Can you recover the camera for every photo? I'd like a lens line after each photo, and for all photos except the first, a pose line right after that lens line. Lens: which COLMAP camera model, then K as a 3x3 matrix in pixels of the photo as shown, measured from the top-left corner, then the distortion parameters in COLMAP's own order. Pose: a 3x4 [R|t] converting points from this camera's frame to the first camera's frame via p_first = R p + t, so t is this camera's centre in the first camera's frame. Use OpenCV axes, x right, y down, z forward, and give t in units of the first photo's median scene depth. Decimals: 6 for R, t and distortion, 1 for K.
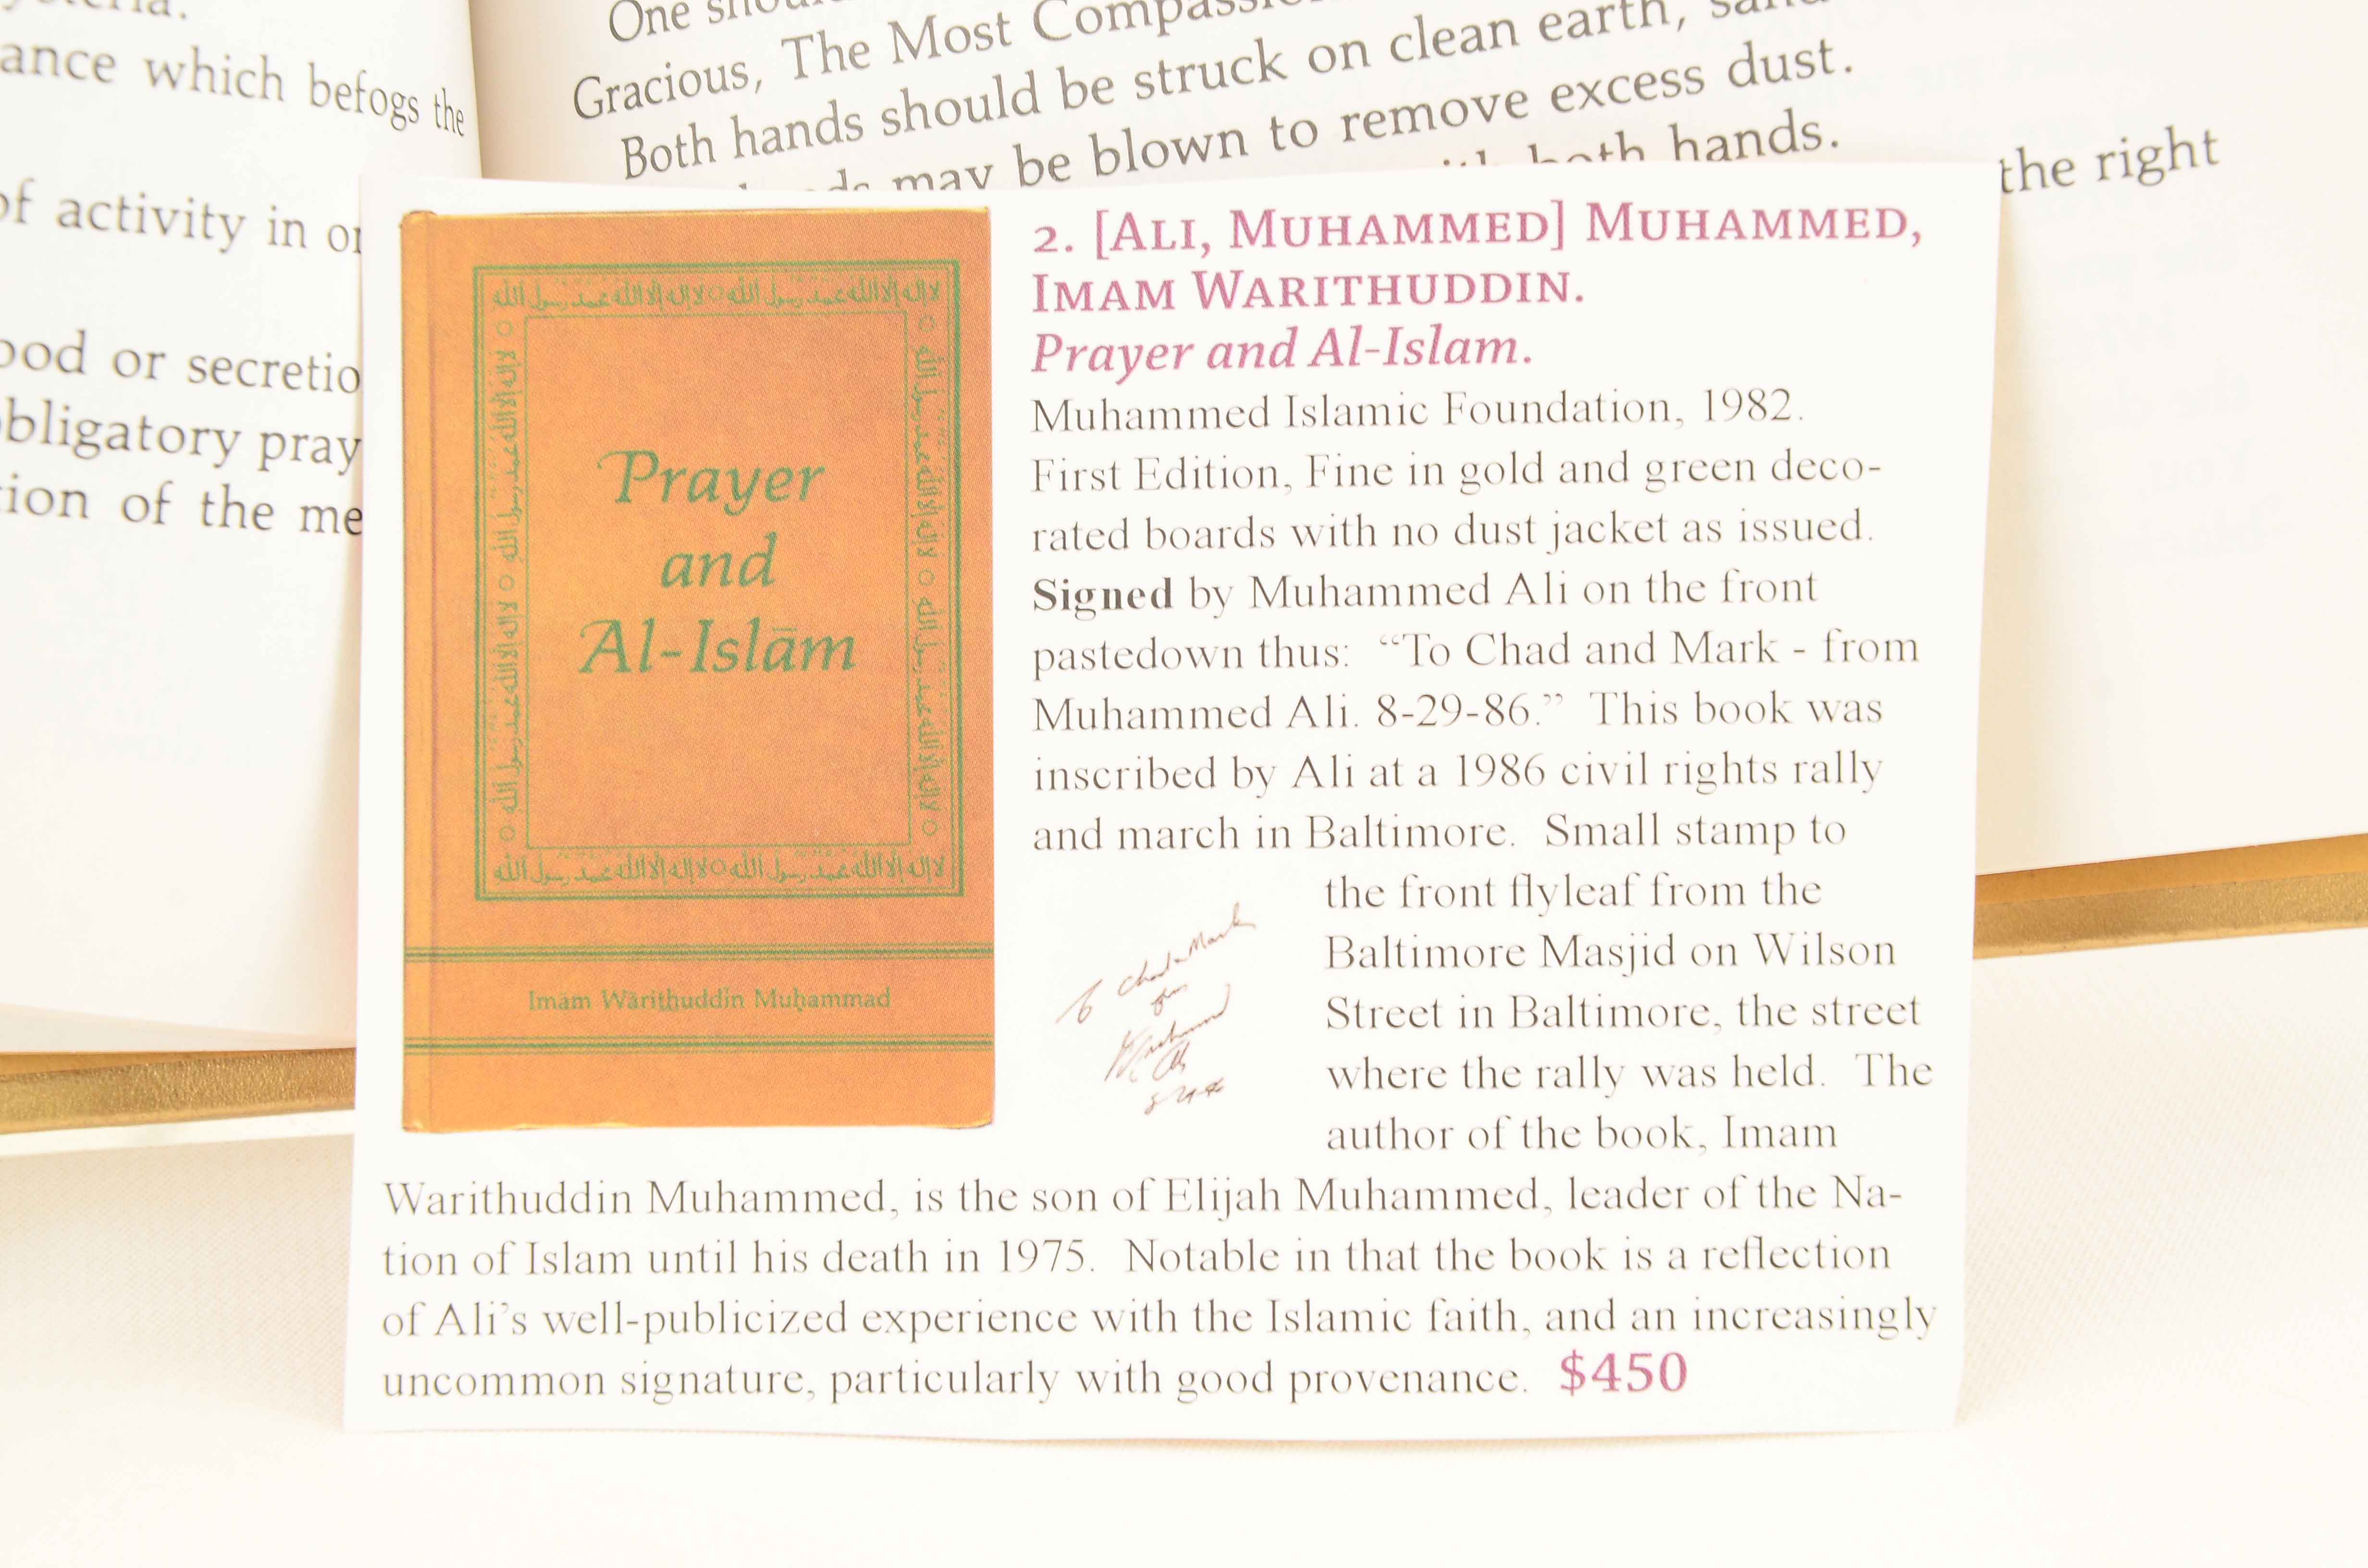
lens RADIAL K [[6322.7, 0, 1183.8], [0, 6322.7, 783.7], [0, 0, 1]] dist [-0.005834, 0.000000]
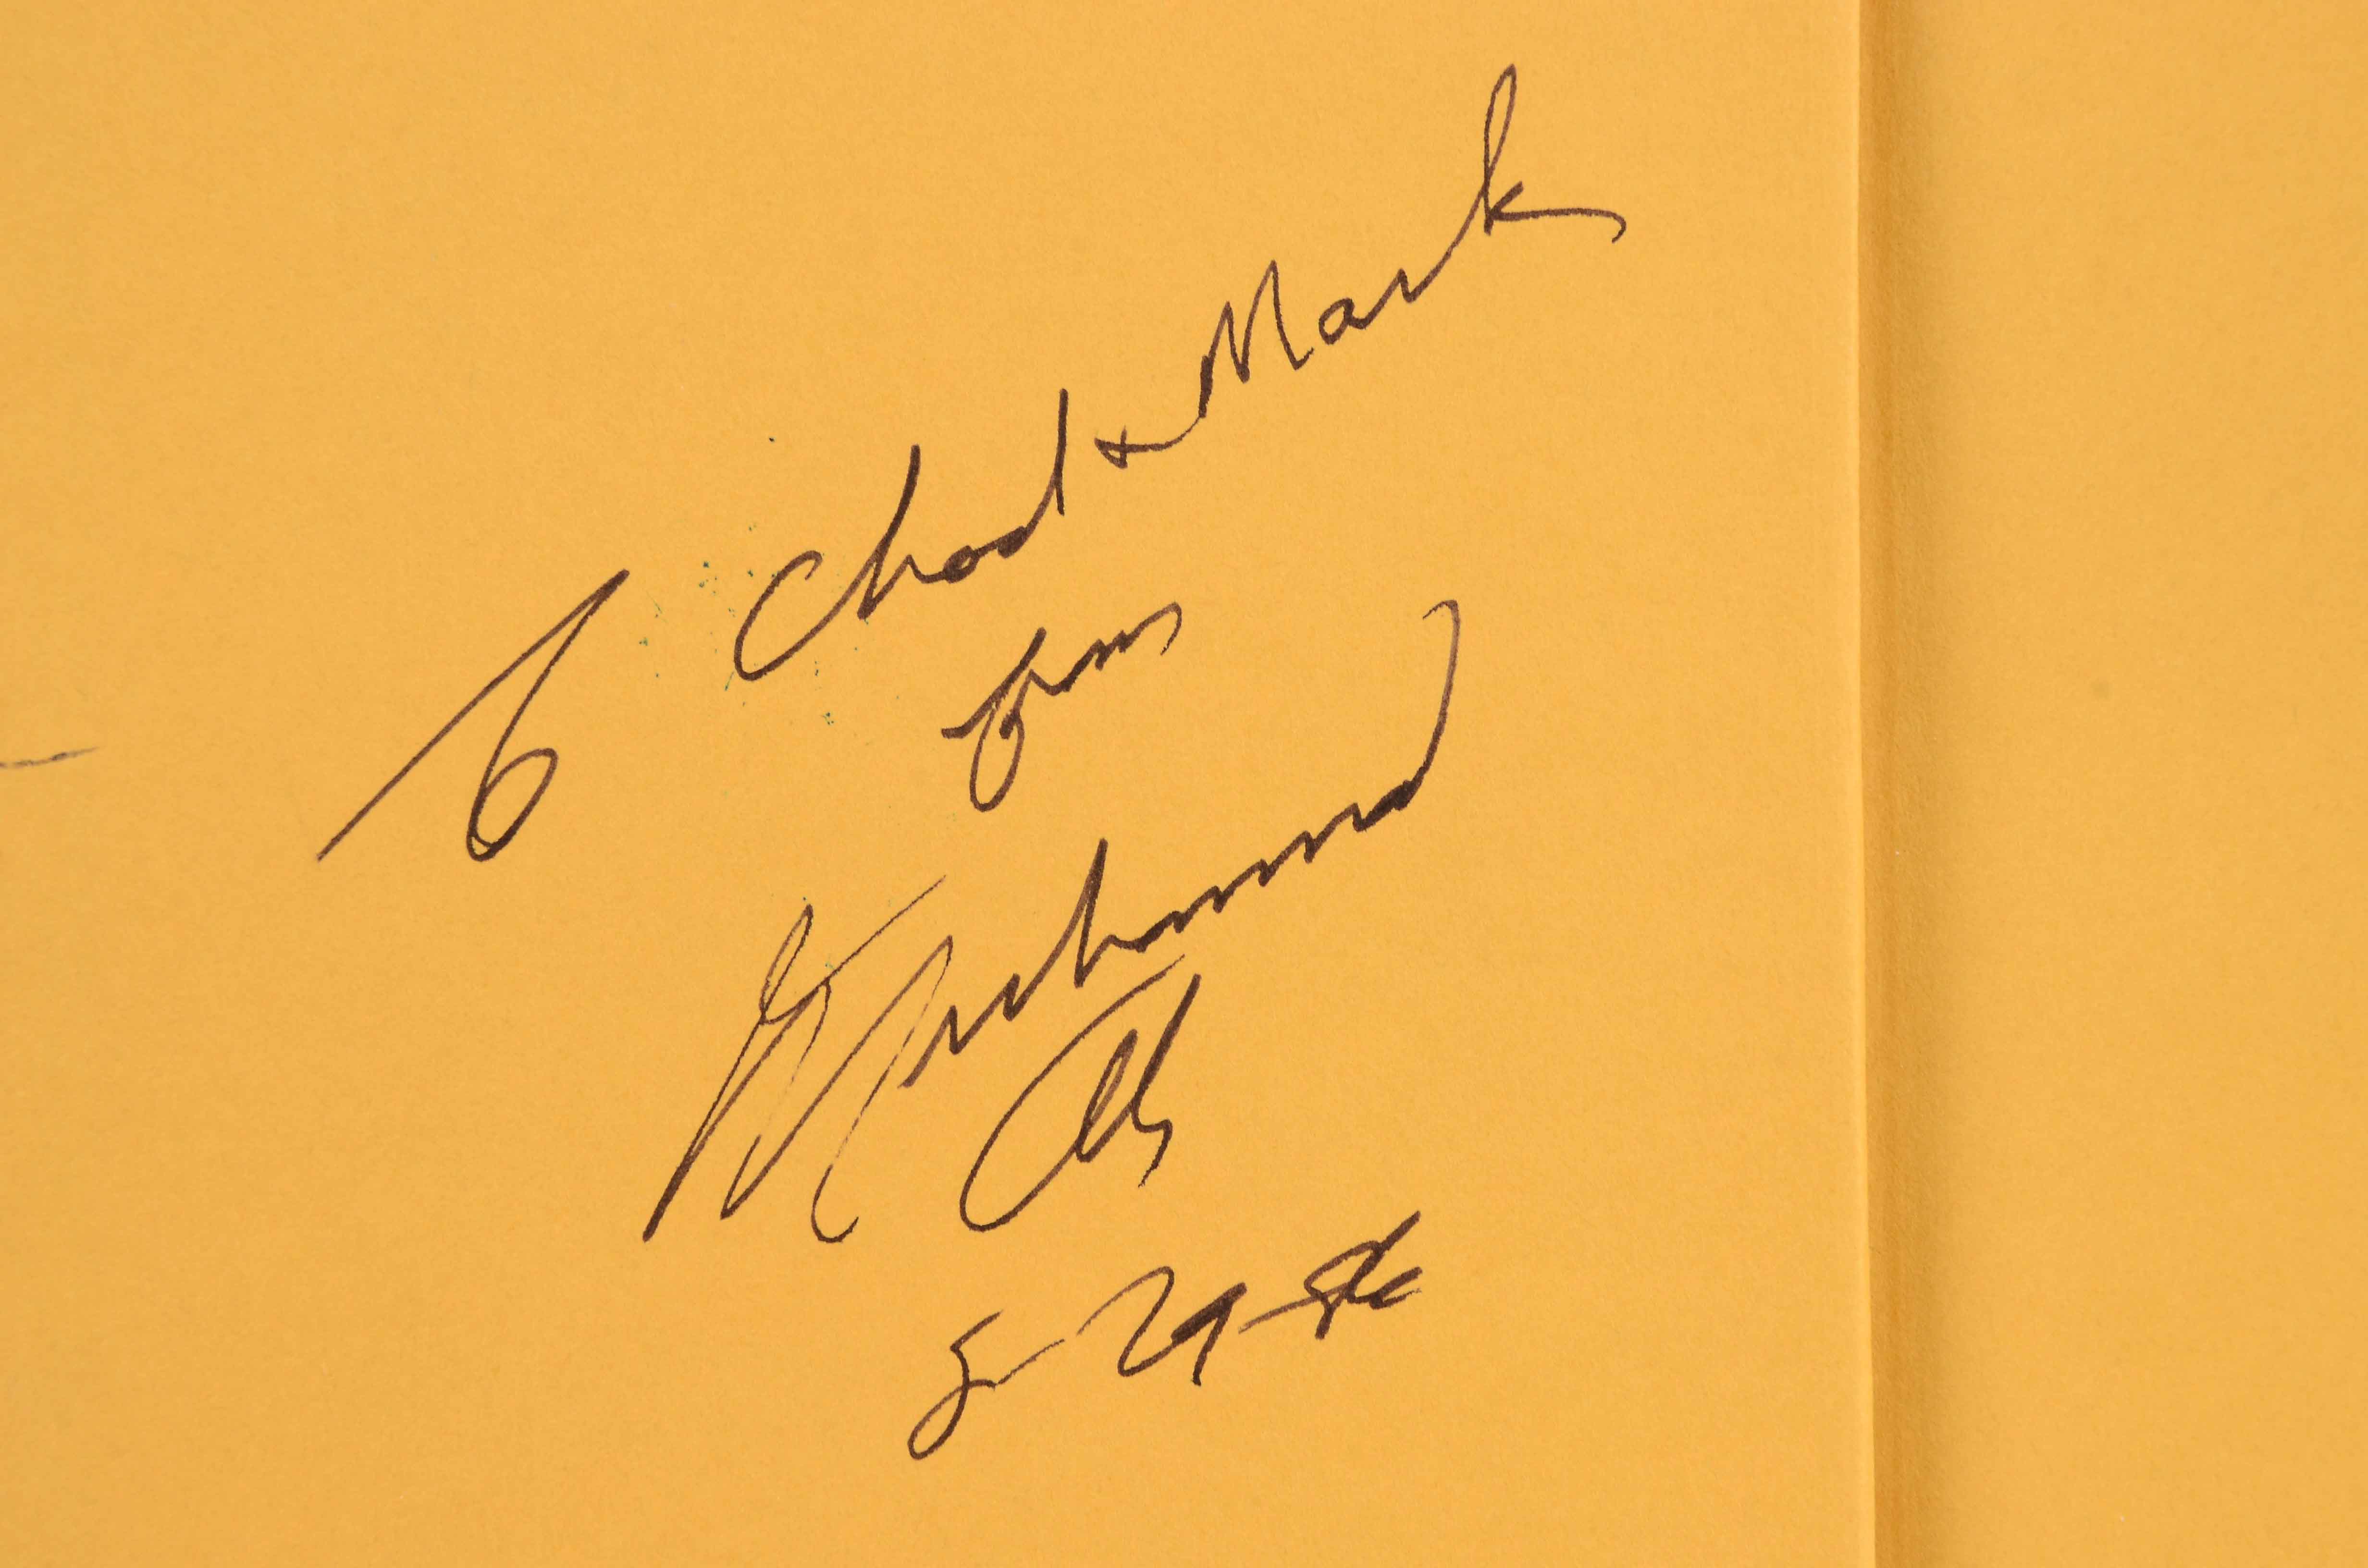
lens RADIAL K [[6754.4, 0, 1184.2], [0, 6754.4, 785.1], [0, 0, 1]] dist [0.004617, 0.000000]
pose [[0.998168, -0.002272, 0.060459, -0.009355], [0.003158, 0.999889, -0.014570, 0.038536], [-0.060419, 0.014734, 0.998064, 0.836854]]
